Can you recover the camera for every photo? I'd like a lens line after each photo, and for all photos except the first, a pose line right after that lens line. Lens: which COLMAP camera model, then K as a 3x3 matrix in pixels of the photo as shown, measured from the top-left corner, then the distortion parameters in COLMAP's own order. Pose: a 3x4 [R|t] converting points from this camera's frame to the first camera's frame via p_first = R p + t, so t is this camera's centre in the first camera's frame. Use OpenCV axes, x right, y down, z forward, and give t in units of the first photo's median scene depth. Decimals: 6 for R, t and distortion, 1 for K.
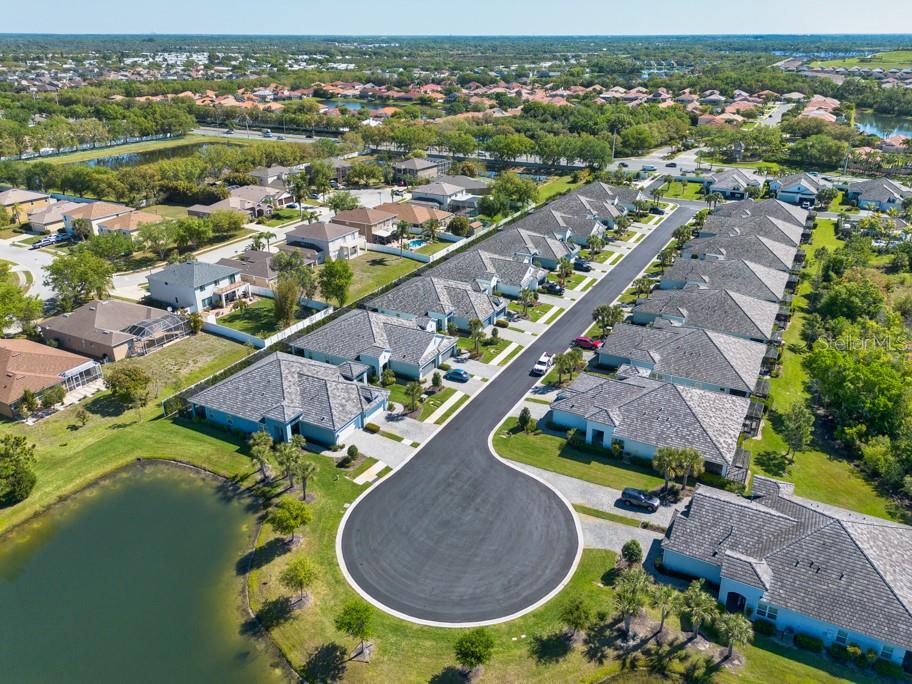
lens RADIAL K [[668.2, 0, 456.0], [0, 668.2, 342.0], [0, 0, 1]] dist [0.056297, -0.044234]
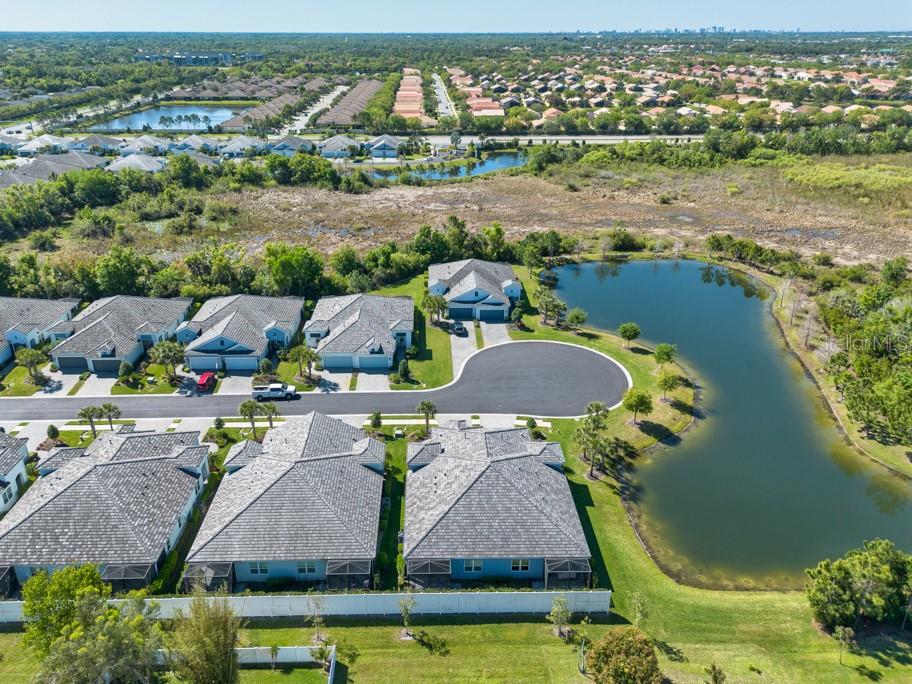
lens RADIAL K [[706.2, 0, 425.3], [0, 706.2, 340.5], [0, 0, 1]] dist [0.053261, -0.004249]
pose [[-0.480382, -0.355326, 0.801858, -0.837352], [0.366643, 0.749181, 0.551634, -0.558088], [-0.796747, 0.558991, -0.229615, 1.192629]]
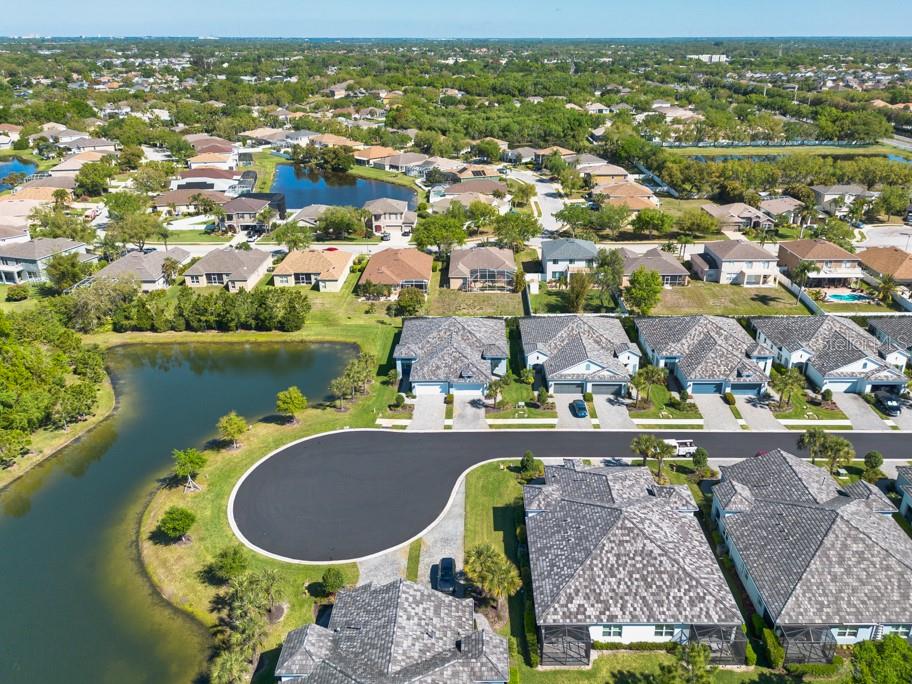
lens RADIAL K [[653.0, 0, 482.6], [0, 653.0, 342.1], [0, 0, 1]] dist [0.048564, -0.005268]
pose [[0.484989, 0.365331, -0.794556, 0.701357], [-0.361861, 0.910967, 0.197980, -0.183796], [0.796142, 0.191501, 0.574008, 0.404667]]
